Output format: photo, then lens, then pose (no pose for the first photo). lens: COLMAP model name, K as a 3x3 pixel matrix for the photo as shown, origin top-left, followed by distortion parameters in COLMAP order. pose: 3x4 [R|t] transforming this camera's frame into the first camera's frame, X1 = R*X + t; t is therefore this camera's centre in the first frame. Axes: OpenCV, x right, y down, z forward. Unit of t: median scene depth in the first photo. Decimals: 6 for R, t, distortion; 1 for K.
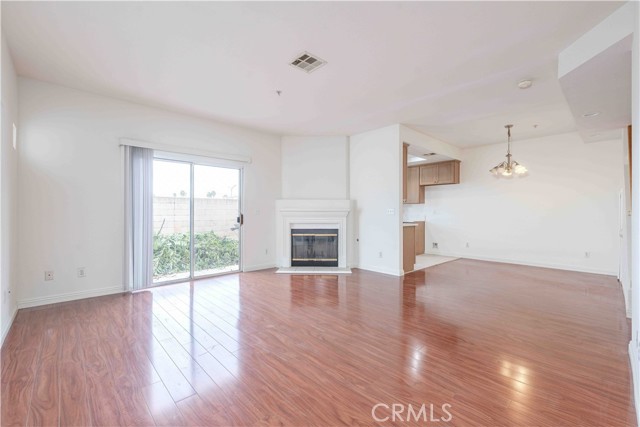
lens RADIAL K [[274.9, 0, 324.7], [0, 274.9, 212.0], [0, 0, 1]] dist [0.015179, 0.000543]
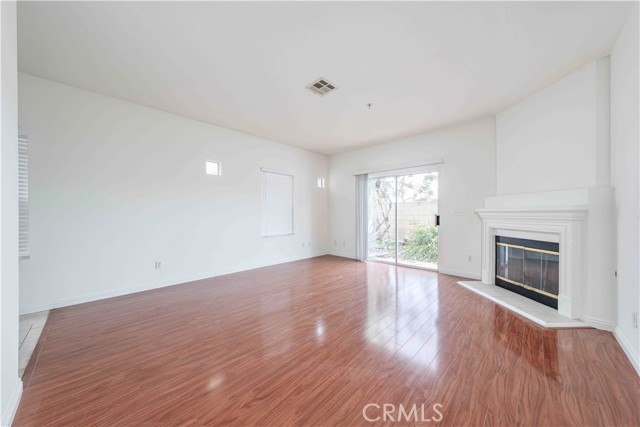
lens RADIAL K [[223.3, 0, 323.3], [0, 223.3, 214.8], [0, 0, 1]] dist [-0.002196, -0.000077]
pose [[0.061173, 0.003080, -0.998122, 0.506543], [-0.000311, 0.999995, 0.003067, 0.003312], [0.998127, 0.000122, 0.061174, 0.533950]]
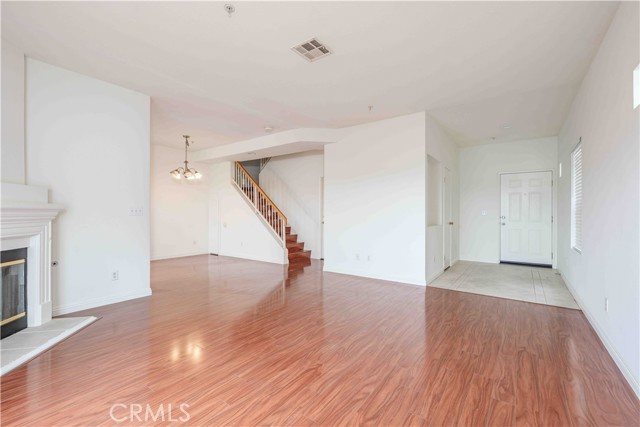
lens RADIAL K [[274.9, 0, 322.0], [0, 274.9, 212.3], [0, 0, 1]] dist [0.015179, 0.000543]
pose [[-0.186899, -0.005657, 0.982363, -0.550524], [-0.006502, 0.999969, 0.004521, -0.003413], [-0.982358, -0.005542, -0.186930, 0.643619]]
